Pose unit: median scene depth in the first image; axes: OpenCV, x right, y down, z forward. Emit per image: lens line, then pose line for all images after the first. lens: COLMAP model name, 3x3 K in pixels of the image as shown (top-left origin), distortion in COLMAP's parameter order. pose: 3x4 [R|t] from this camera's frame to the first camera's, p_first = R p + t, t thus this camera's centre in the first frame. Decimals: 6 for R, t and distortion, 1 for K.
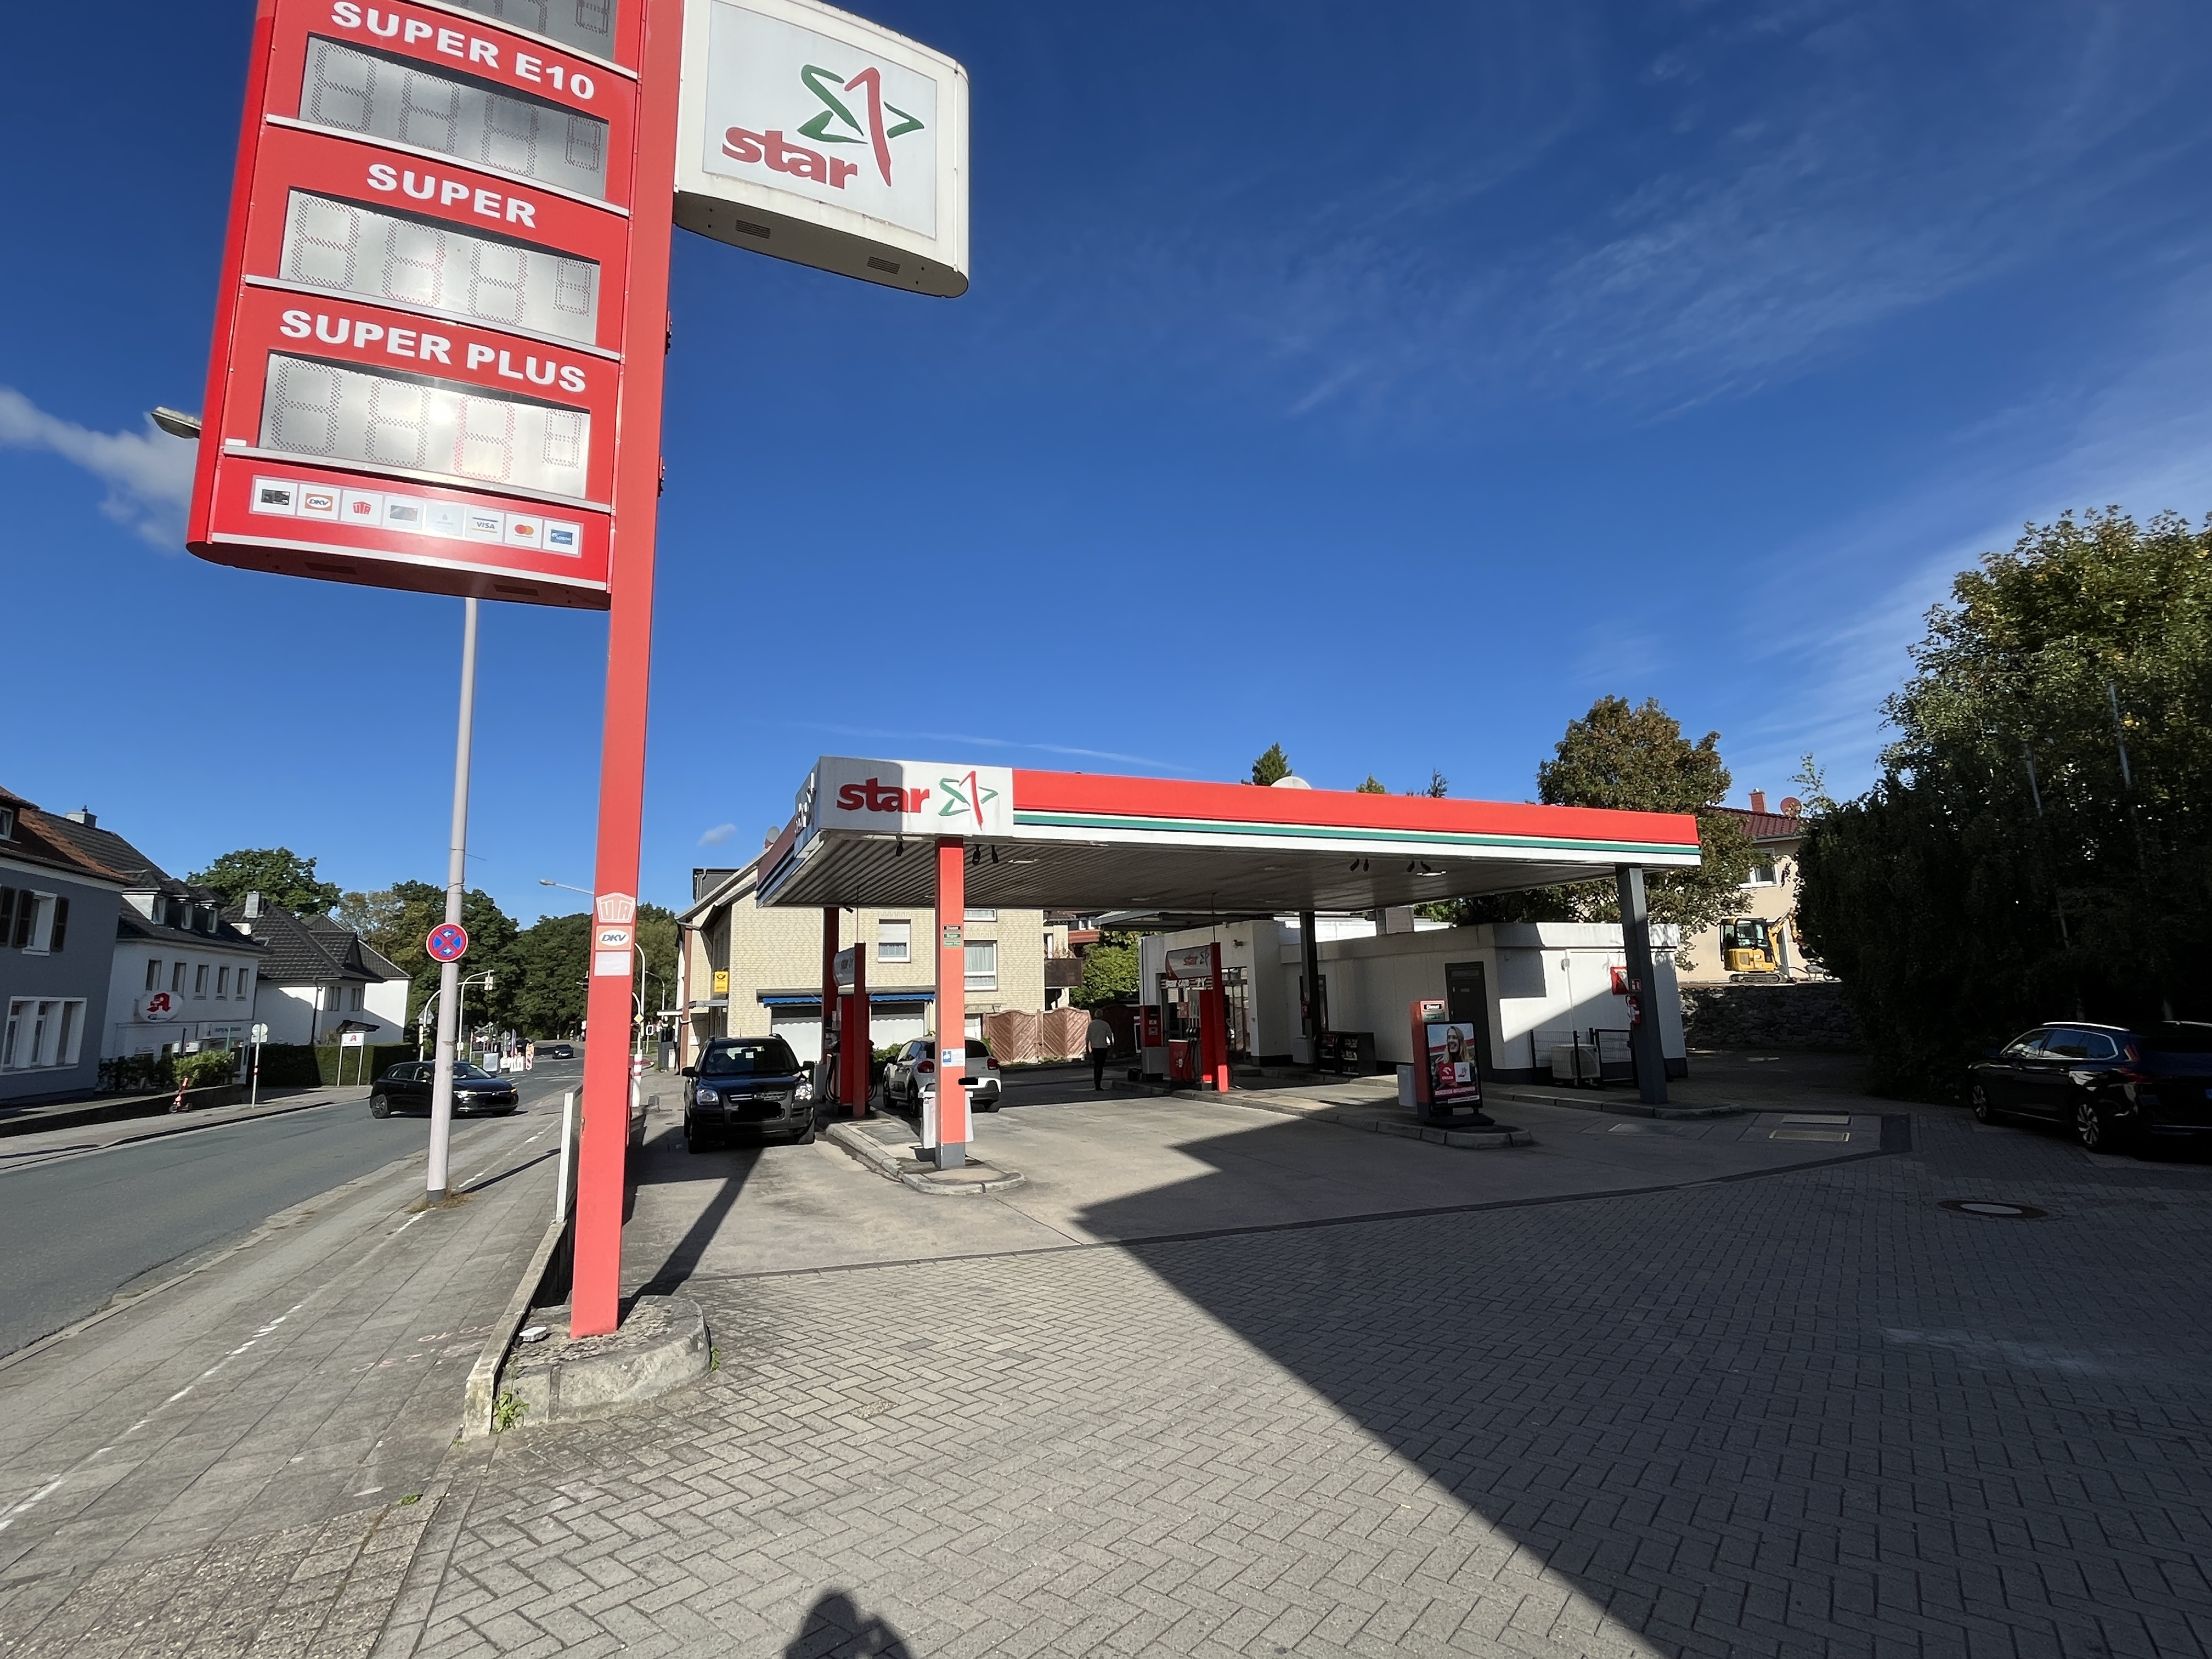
lens RADIAL K [[975.0, 0, 1106.0], [0, 975.0, 829.5], [0, 0, 1]] dist [-0.000965, -0.000154]
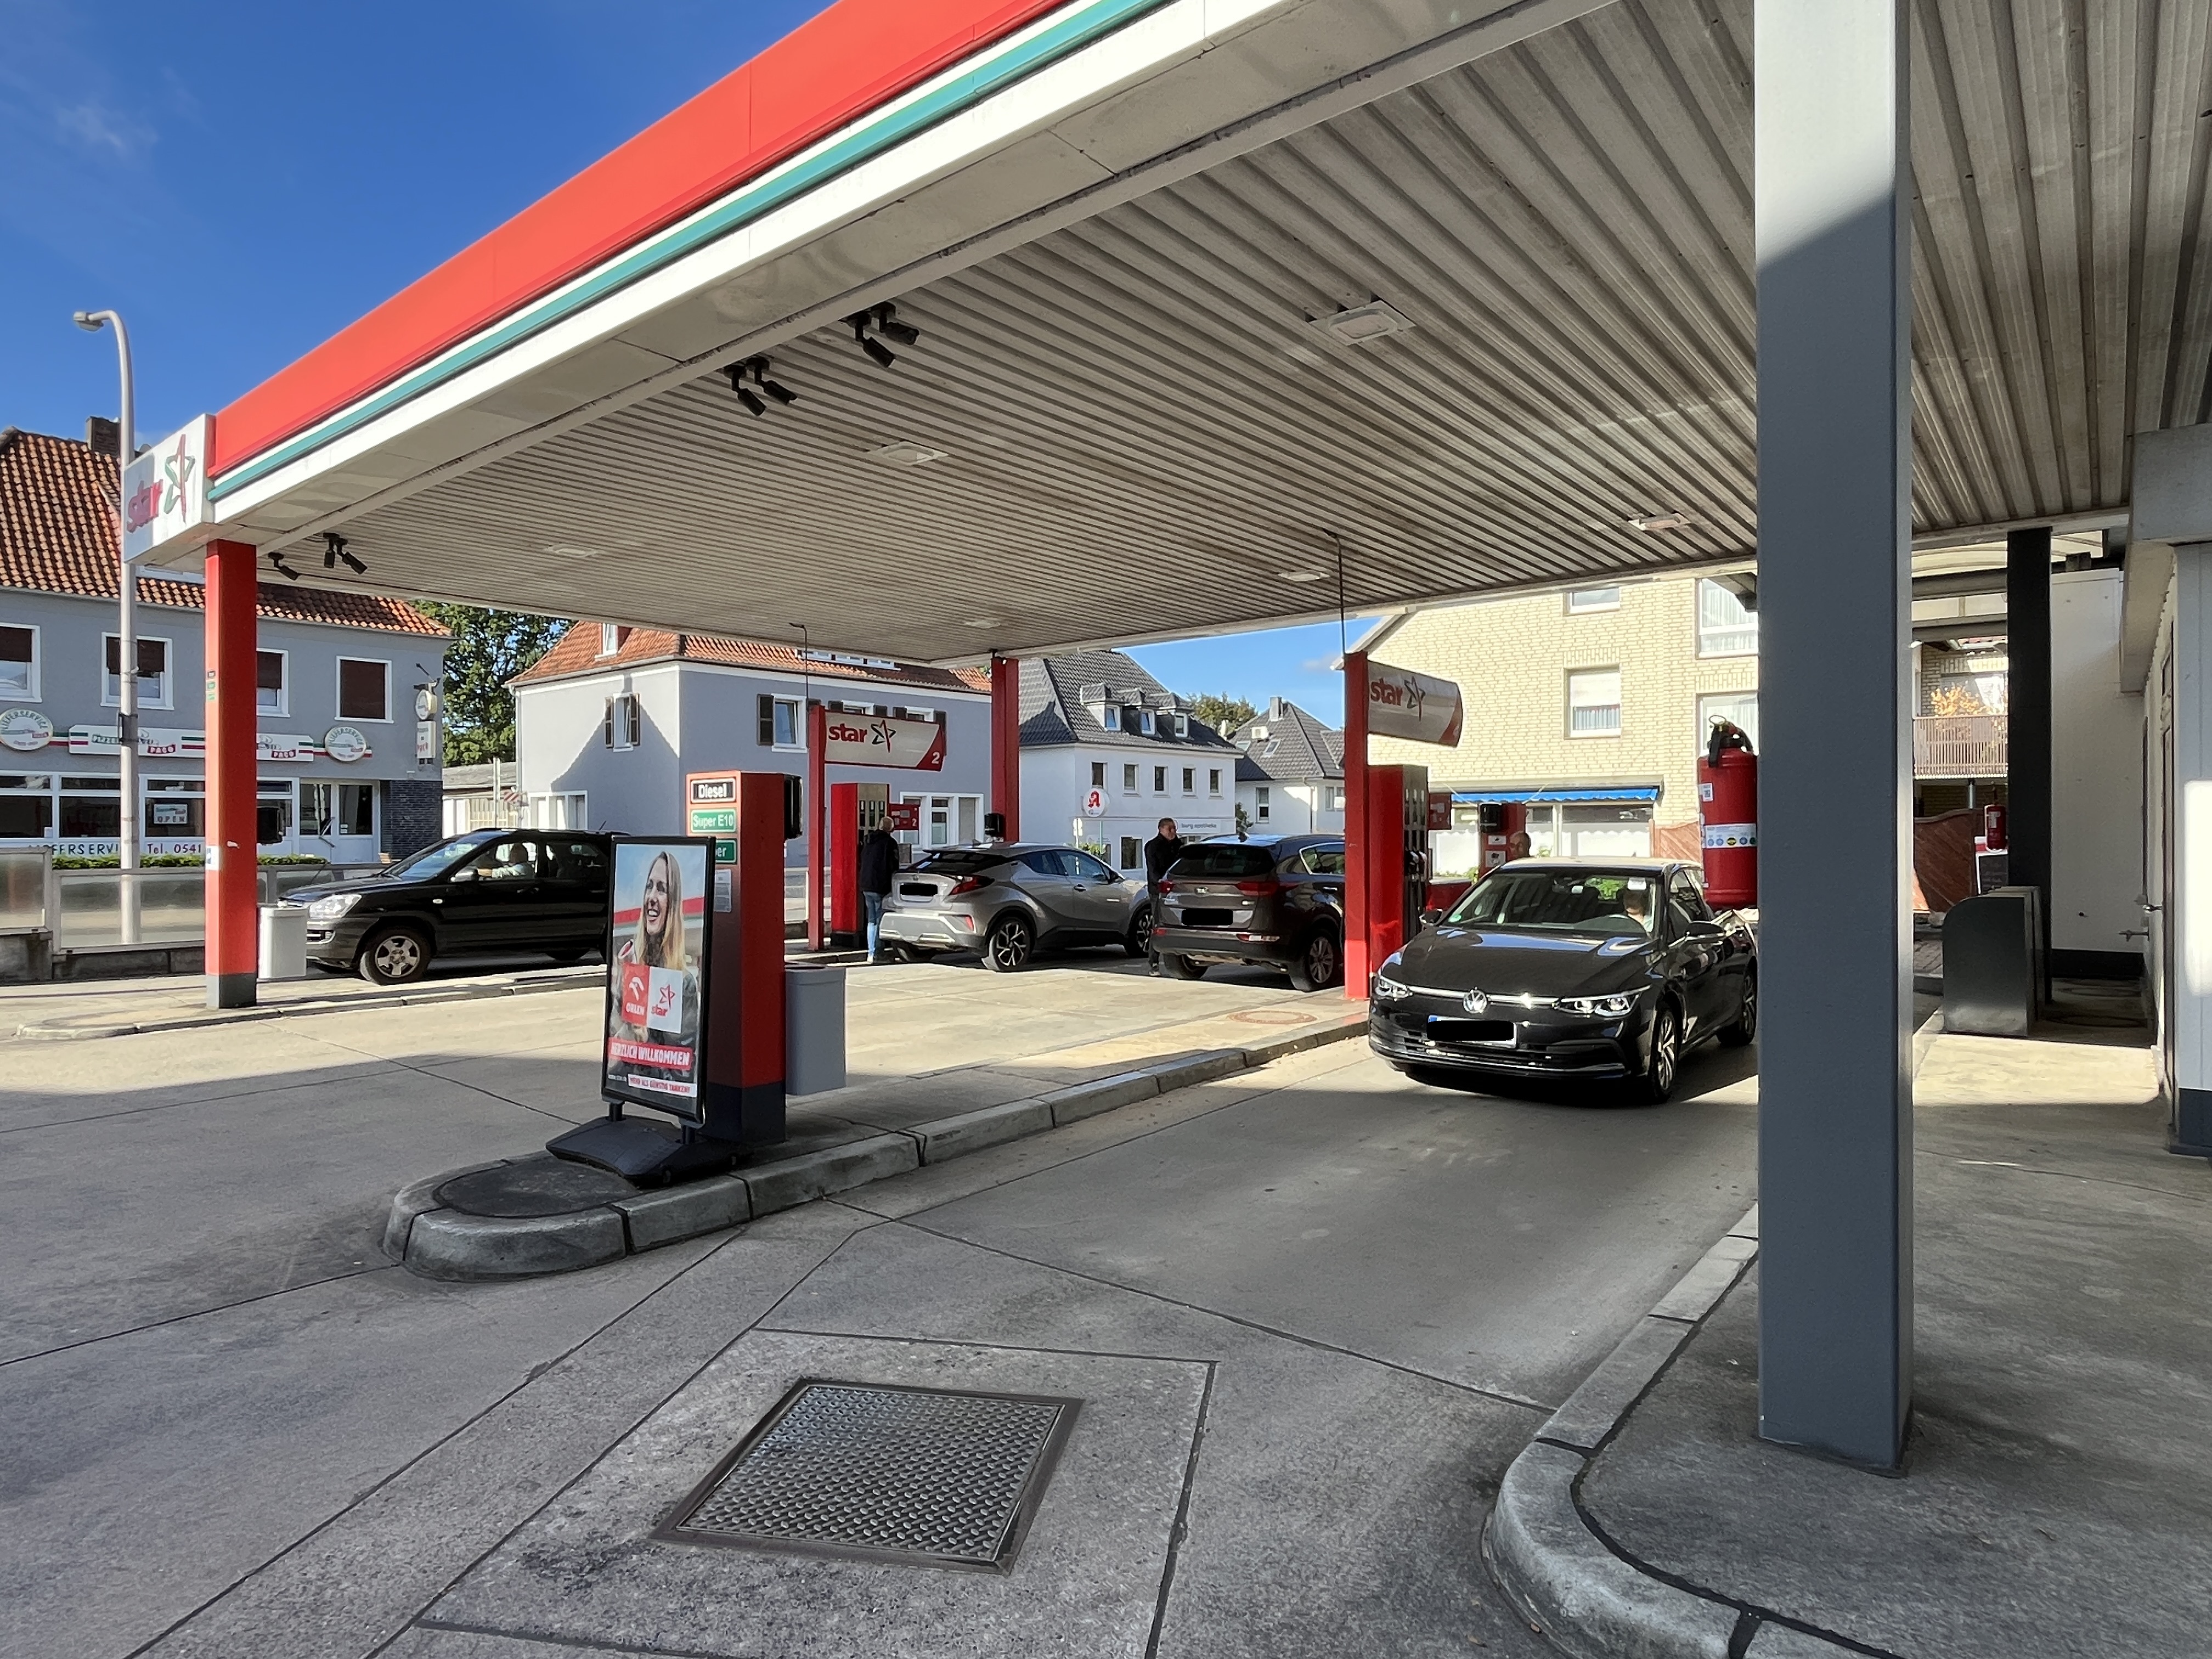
lens RADIAL K [[1245.5, 0, 1106.0], [0, 1245.5, 829.5], [0, 0, 1]] dist [0.003823, 0.000885]
pose [[0.455774, 0.022194, -0.889819, 0.537633], [0.146988, 0.984087, 0.099834, 0.127721], [0.877875, -0.176294, 0.445259, 0.680542]]
